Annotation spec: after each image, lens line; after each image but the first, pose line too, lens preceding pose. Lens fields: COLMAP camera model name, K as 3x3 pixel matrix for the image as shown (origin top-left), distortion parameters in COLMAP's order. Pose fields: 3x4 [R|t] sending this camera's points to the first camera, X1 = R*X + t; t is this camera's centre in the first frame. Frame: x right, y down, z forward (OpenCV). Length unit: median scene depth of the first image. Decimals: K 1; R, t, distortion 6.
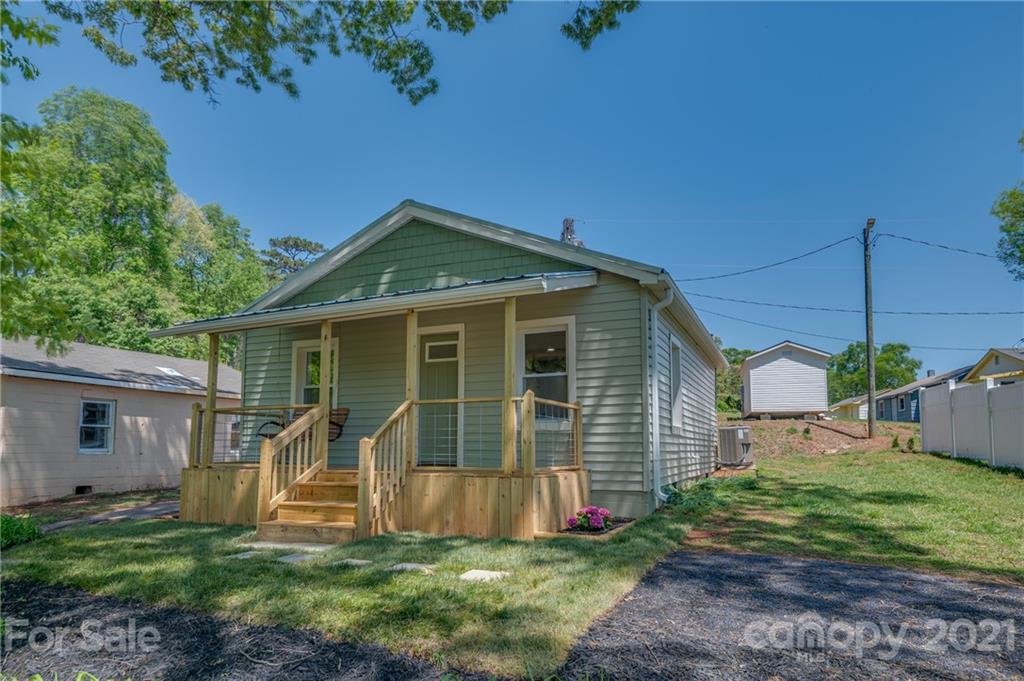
lens RADIAL K [[591.3, 0, 509.8], [0, 591.3, 402.9], [0, 0, 1]] dist [0.001899, 0.001675]
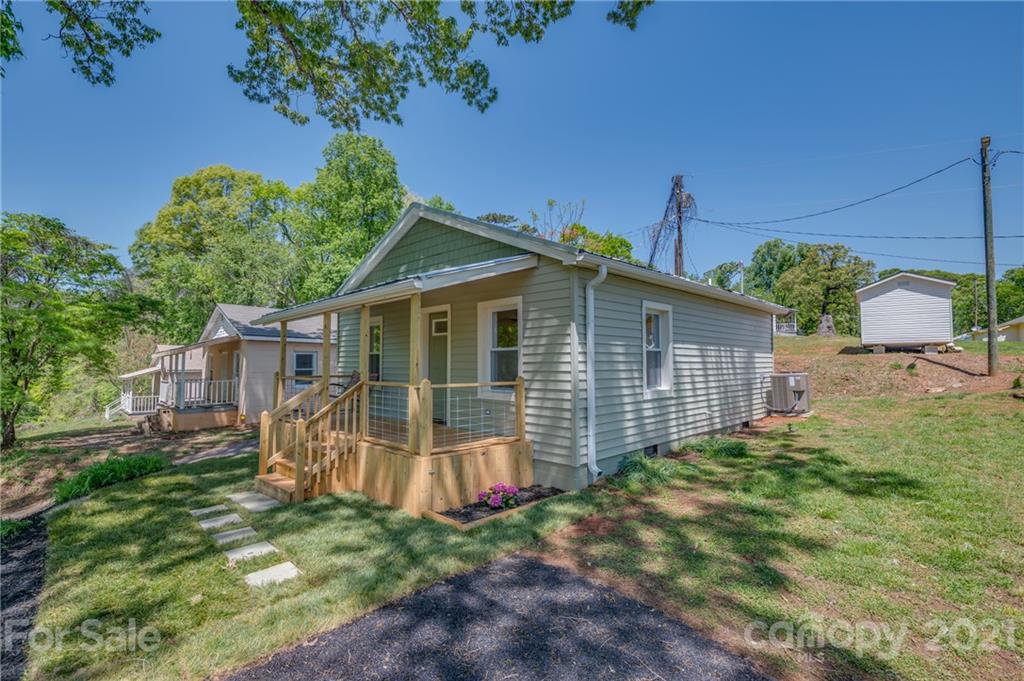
lens RADIAL K [[459.0, 0, 512.0], [0, 459.0, 340.5], [0, 0, 1]] dist [-0.014148, -0.000130]
pose [[0.938452, -0.023178, -0.344631, 0.216867], [0.031918, 0.999296, 0.019708, -0.047308], [0.343931, -0.029495, 0.938531, 0.116575]]
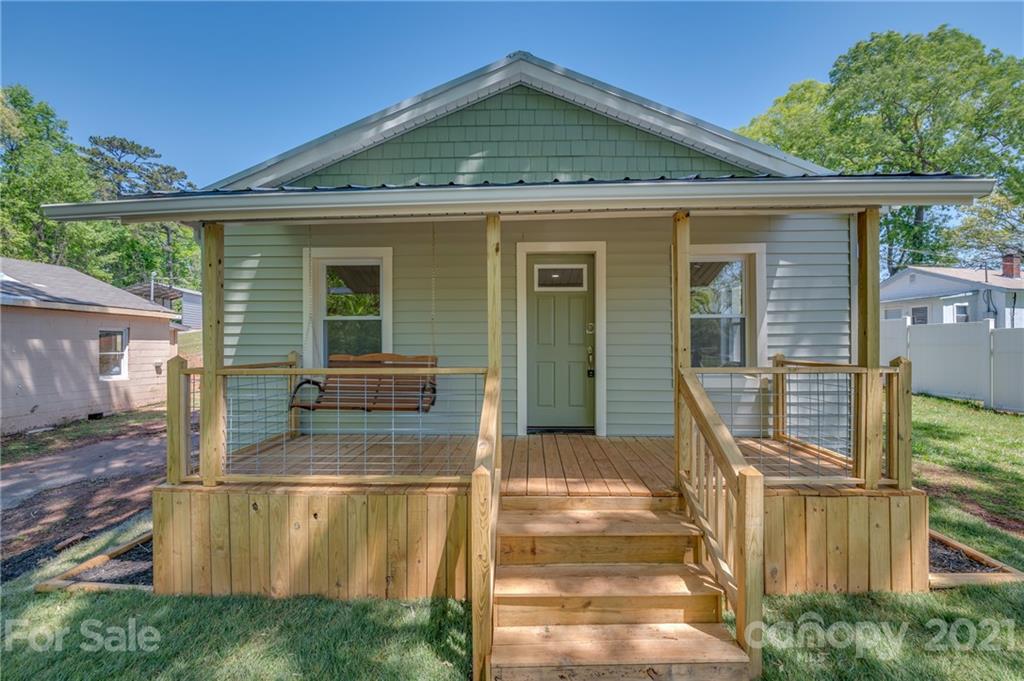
lens RADIAL K [[442.6, 0, 512.8], [0, 442.6, 345.6], [0, 0, 1]] dist [-0.001697, -0.009552]
pose [[0.925110, -0.008913, 0.379594, -0.245759], [-0.021706, 0.996848, 0.076306, -0.027806], [-0.379077, -0.078831, 0.922001, 0.327114]]
